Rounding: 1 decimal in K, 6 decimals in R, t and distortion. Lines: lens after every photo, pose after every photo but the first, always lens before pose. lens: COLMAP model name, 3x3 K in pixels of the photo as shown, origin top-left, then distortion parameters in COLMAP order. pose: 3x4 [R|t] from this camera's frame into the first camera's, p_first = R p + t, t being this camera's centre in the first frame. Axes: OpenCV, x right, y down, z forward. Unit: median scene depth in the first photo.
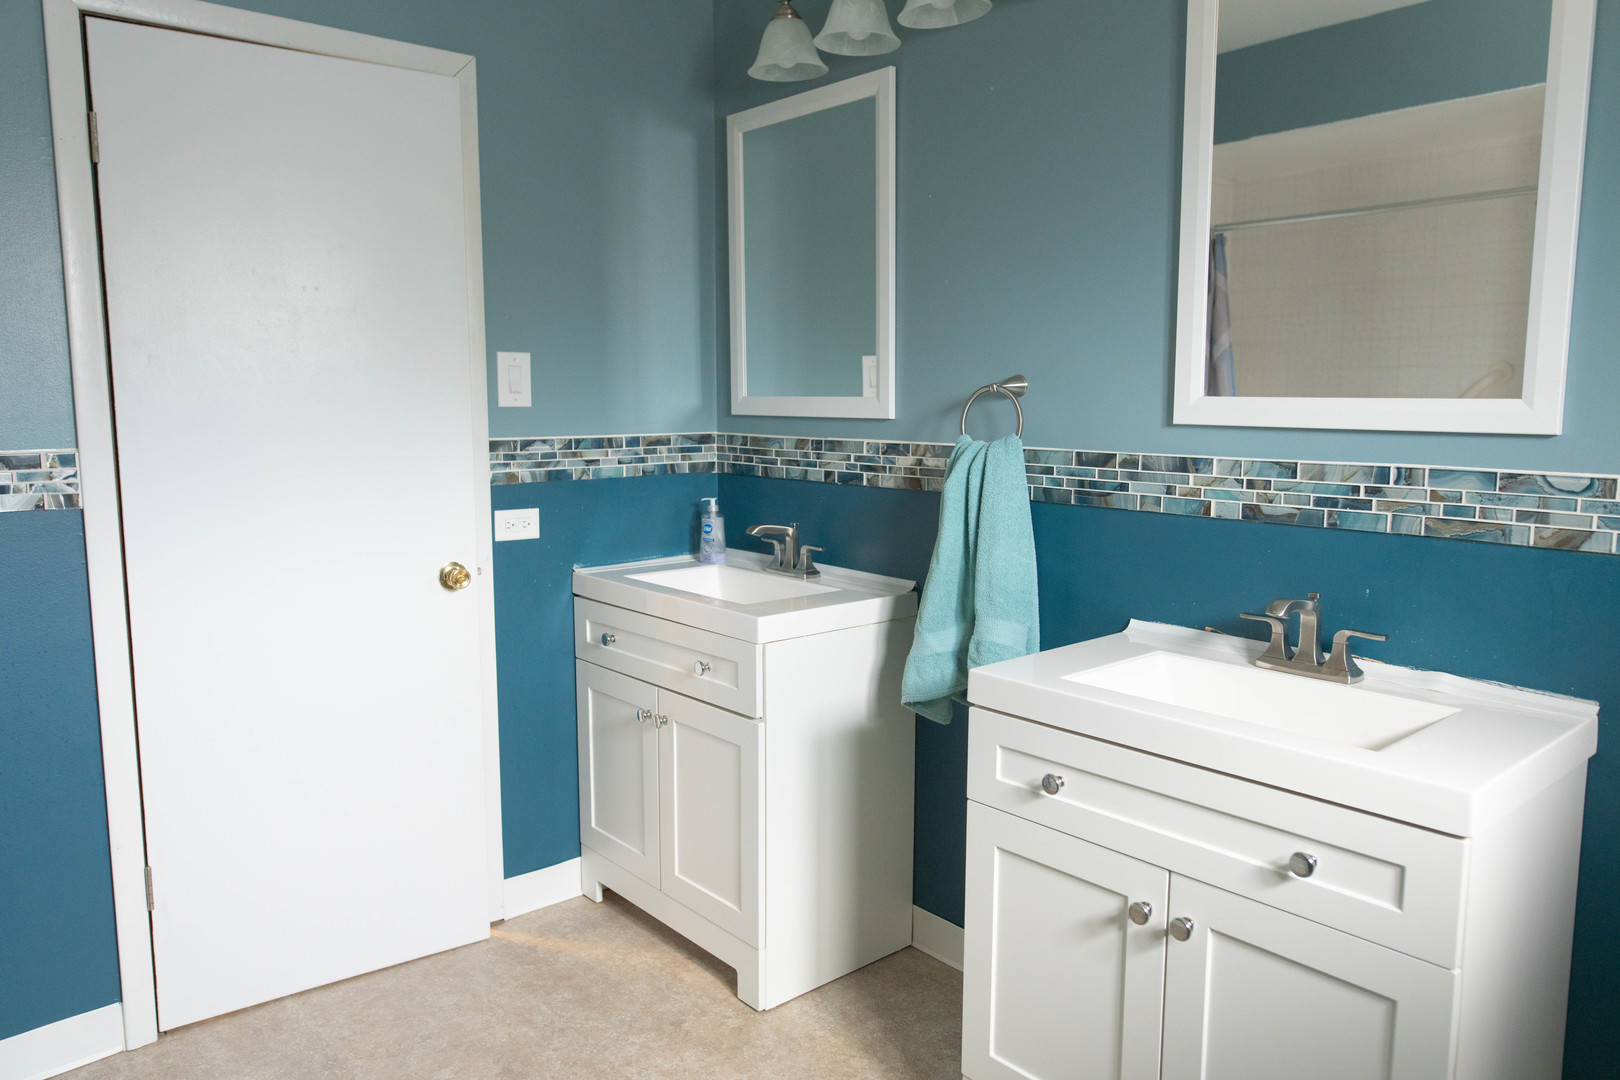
lens RADIAL K [[1121.1, 0, 809.6], [0, 1121.1, 531.9], [0, 0, 1]] dist [0.006732, 0.005431]
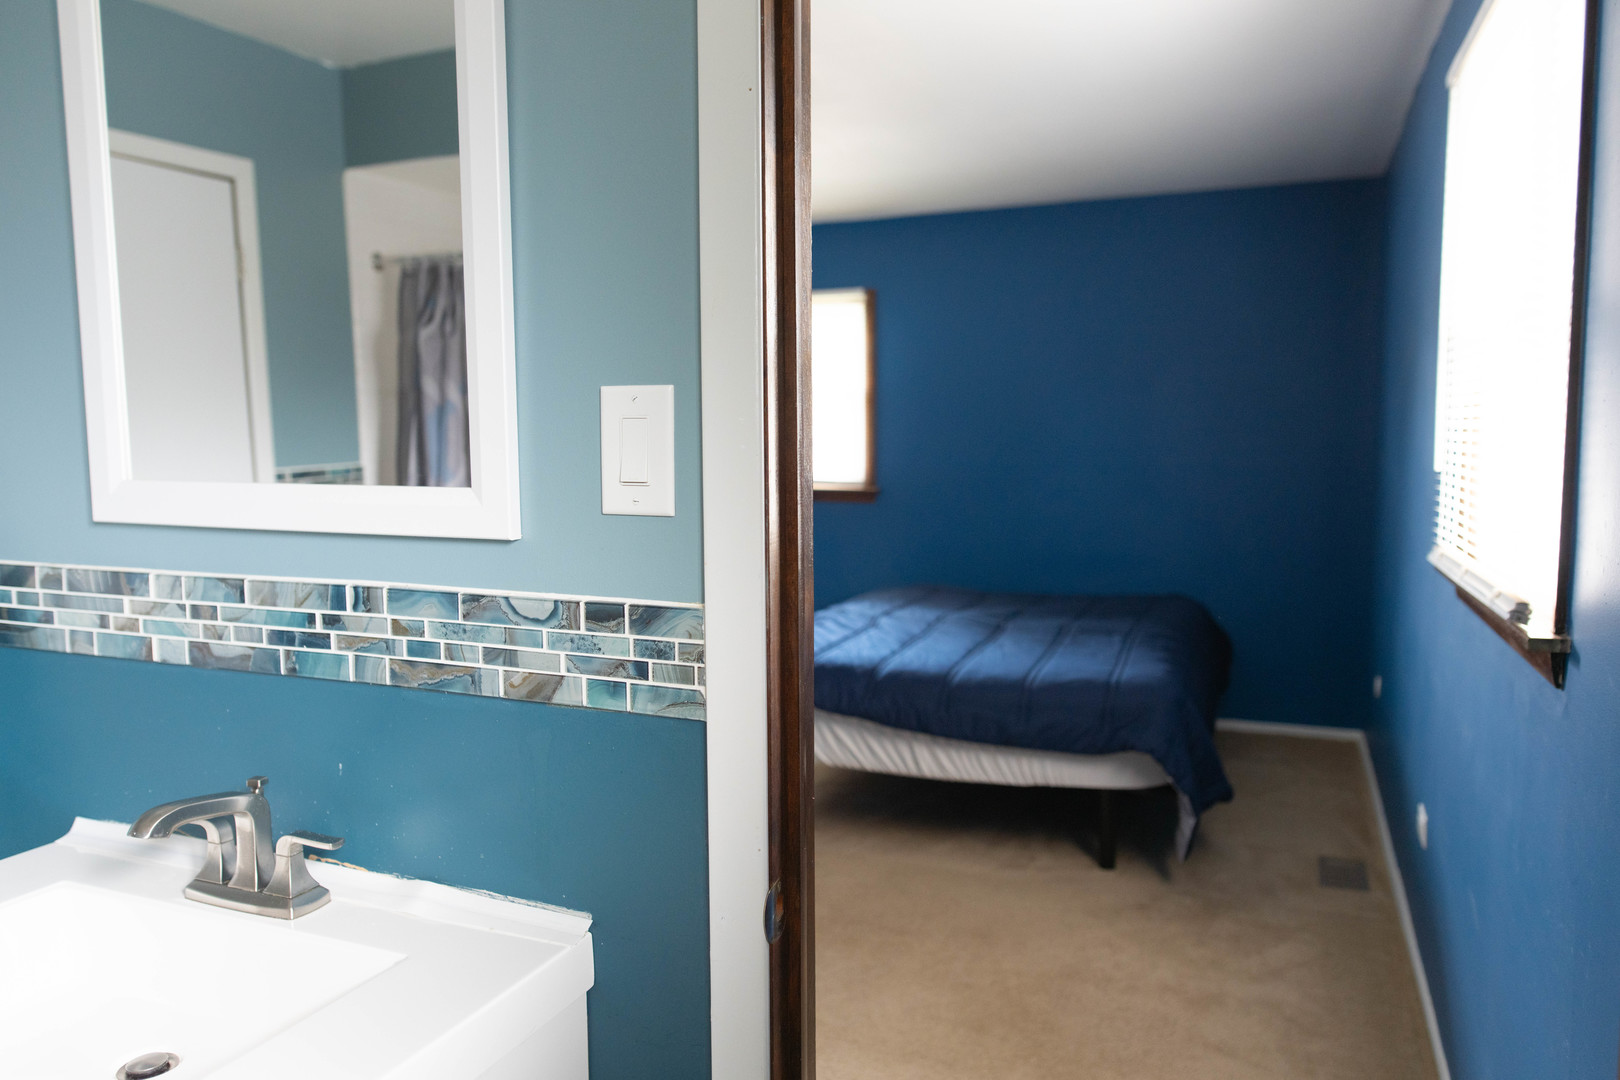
lens RADIAL K [[1121.1, 0, 808.1], [0, 1121.1, 544.6], [0, 0, 1]] dist [0.006732, 0.005431]
pose [[0.892513, -0.042389, 0.449026, 0.459570], [0.057692, 0.998125, -0.020447, -0.052141], [-0.447317, 0.044154, 0.893285, 0.265609]]
